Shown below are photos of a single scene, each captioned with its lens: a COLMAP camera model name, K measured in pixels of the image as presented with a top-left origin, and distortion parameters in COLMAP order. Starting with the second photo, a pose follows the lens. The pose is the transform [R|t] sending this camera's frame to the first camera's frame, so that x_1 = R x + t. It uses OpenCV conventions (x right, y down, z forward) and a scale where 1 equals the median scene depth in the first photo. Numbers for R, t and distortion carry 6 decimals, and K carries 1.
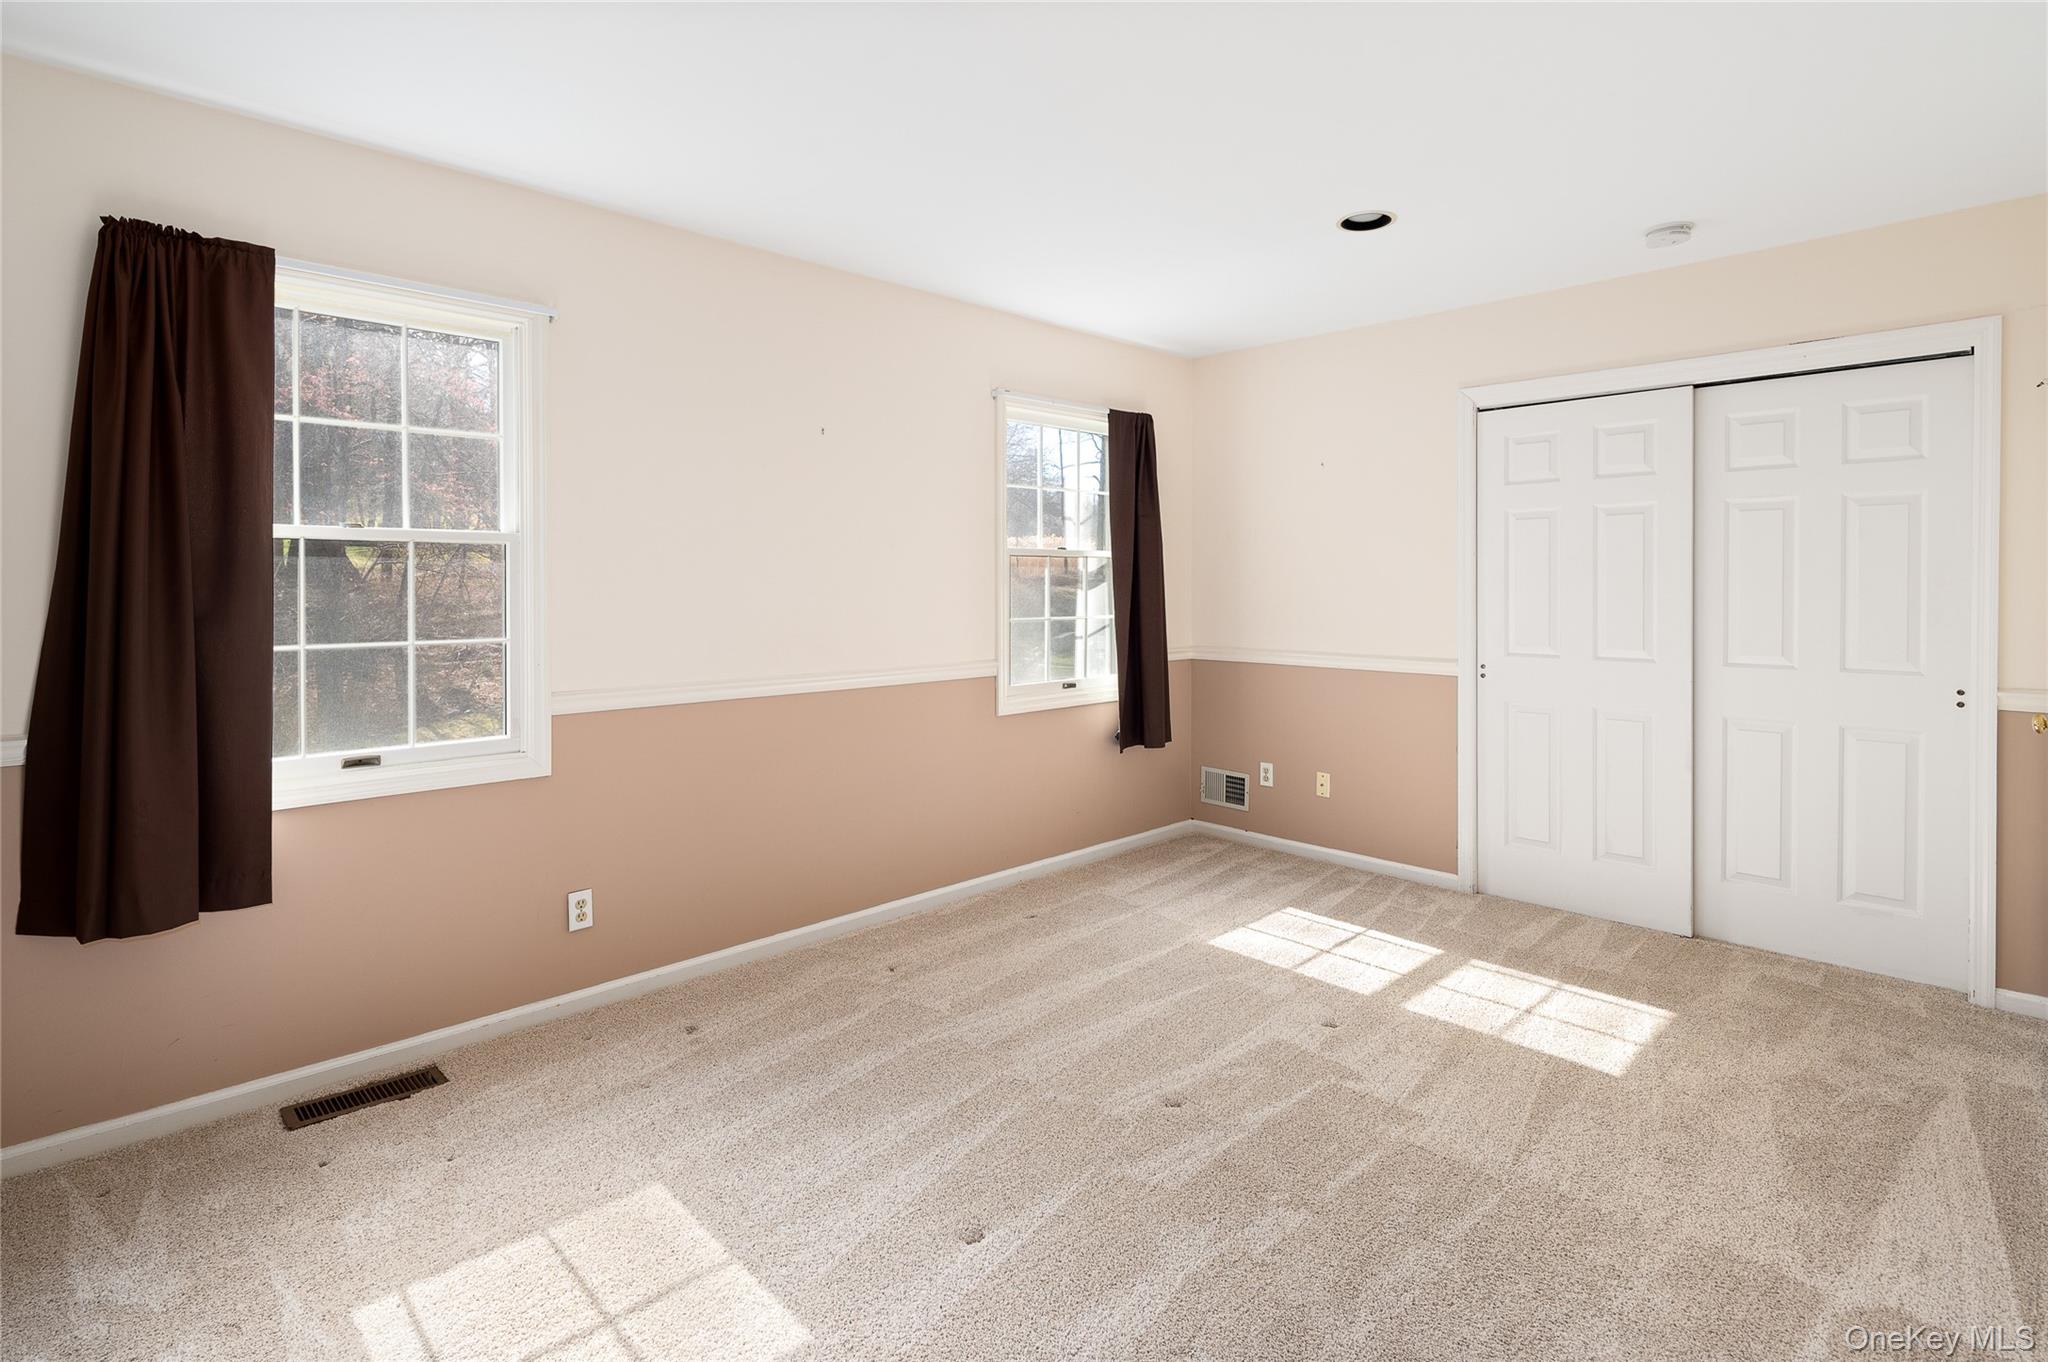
lens RADIAL K [[998.8, 0, 1027.3], [0, 998.8, 592.3], [0, 0, 1]] dist [0.002782, -0.001579]
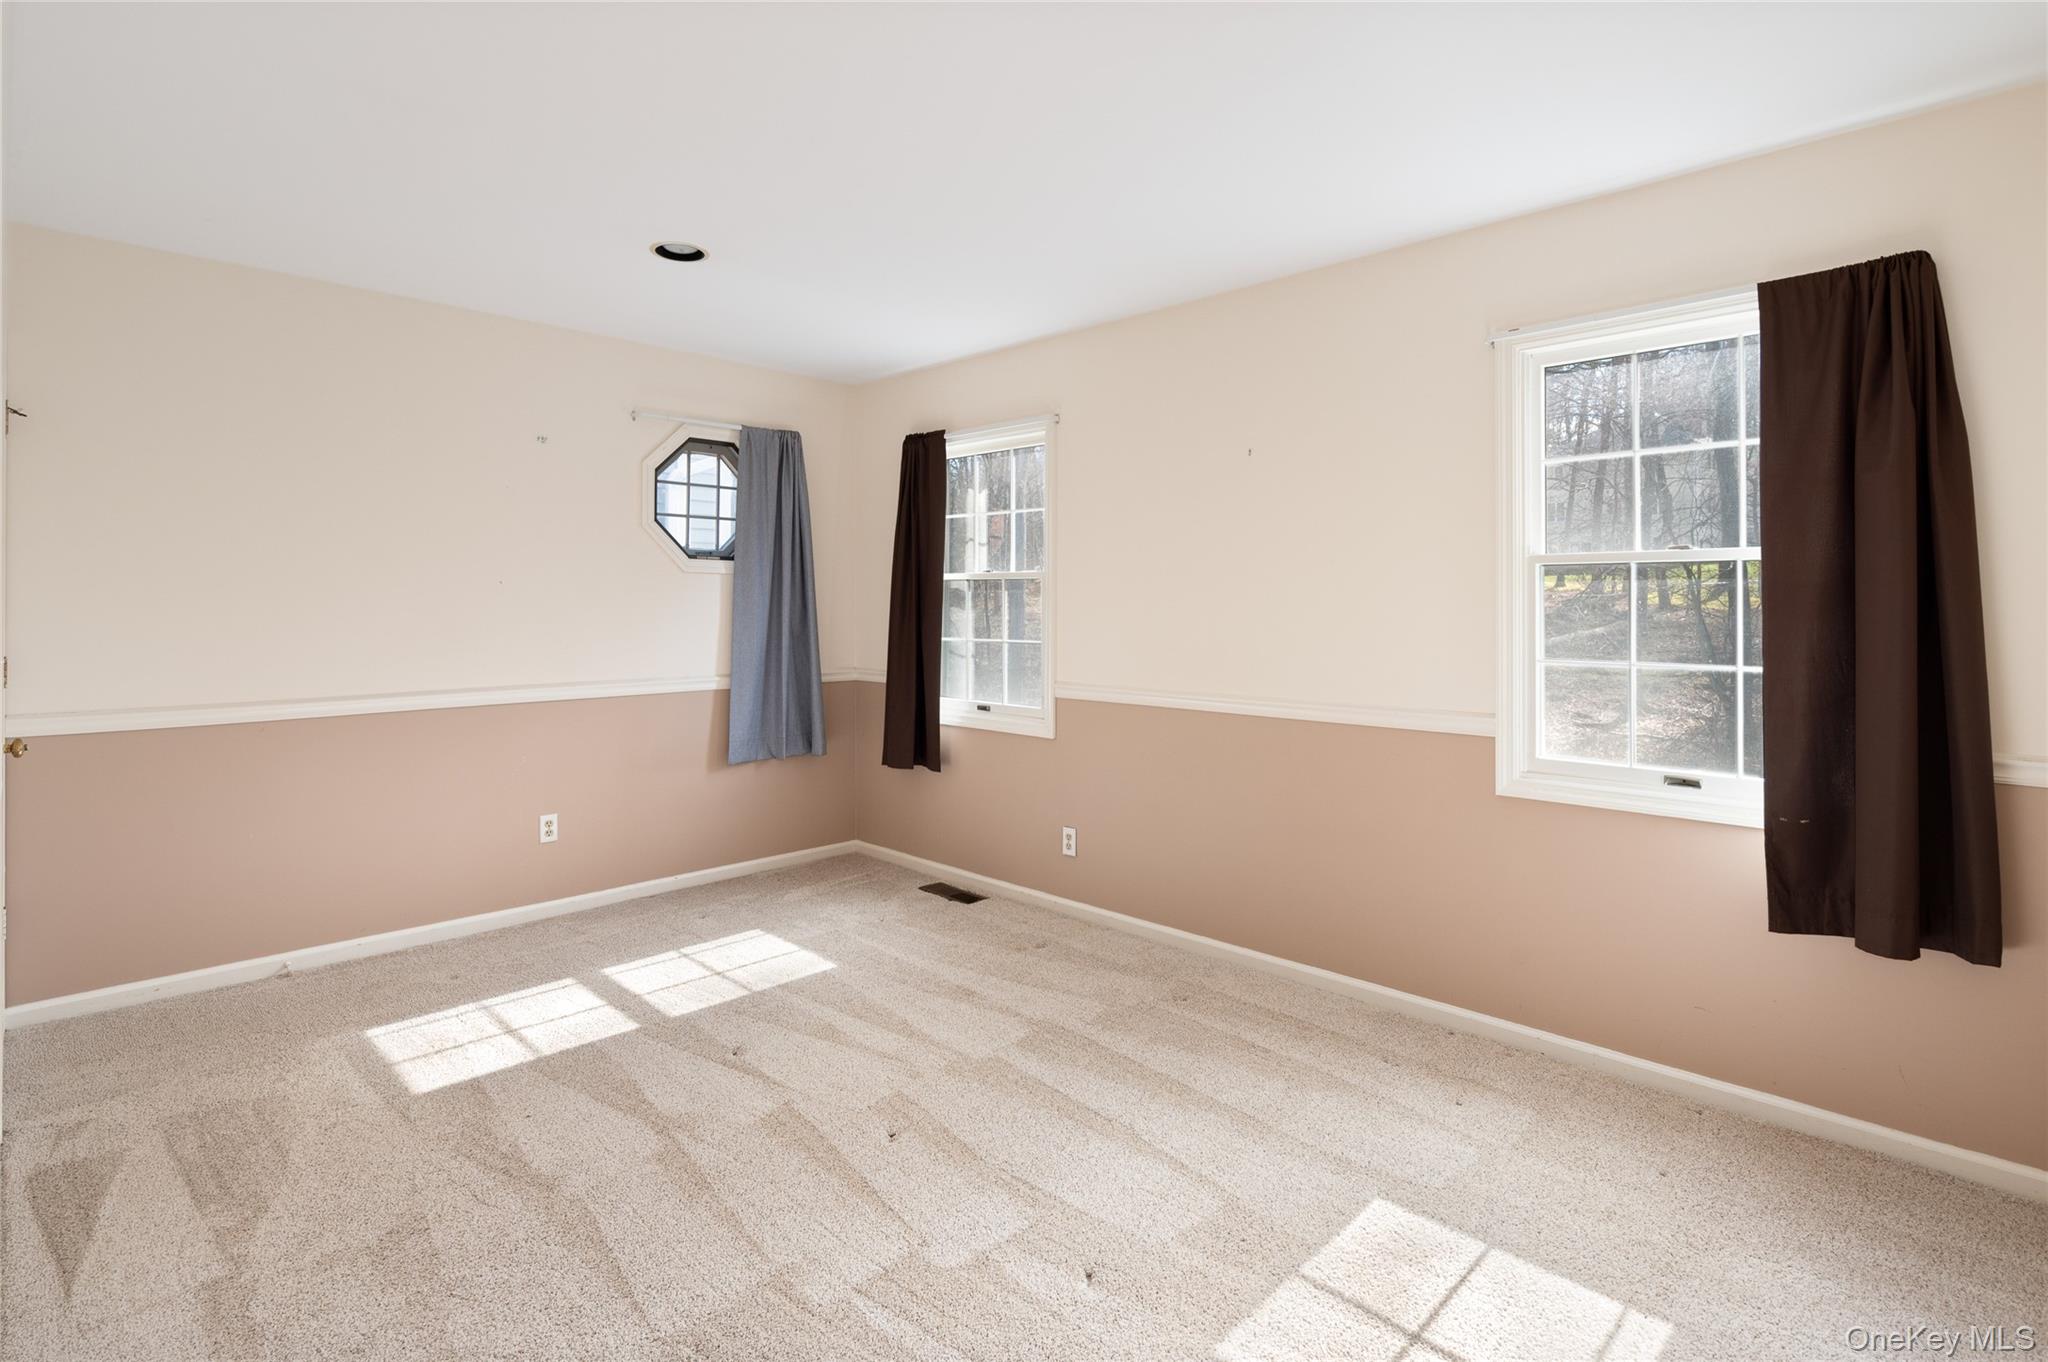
lens RADIAL K [[998.8, 0, 1027.3], [0, 998.8, 592.3], [0, 0, 1]] dist [0.002782, -0.001579]
pose [[0.012643, -0.010753, -0.999862, 0.956149], [-0.011645, 0.999873, -0.010900, -0.011282], [0.999852, 0.011781, 0.012516, 0.937776]]
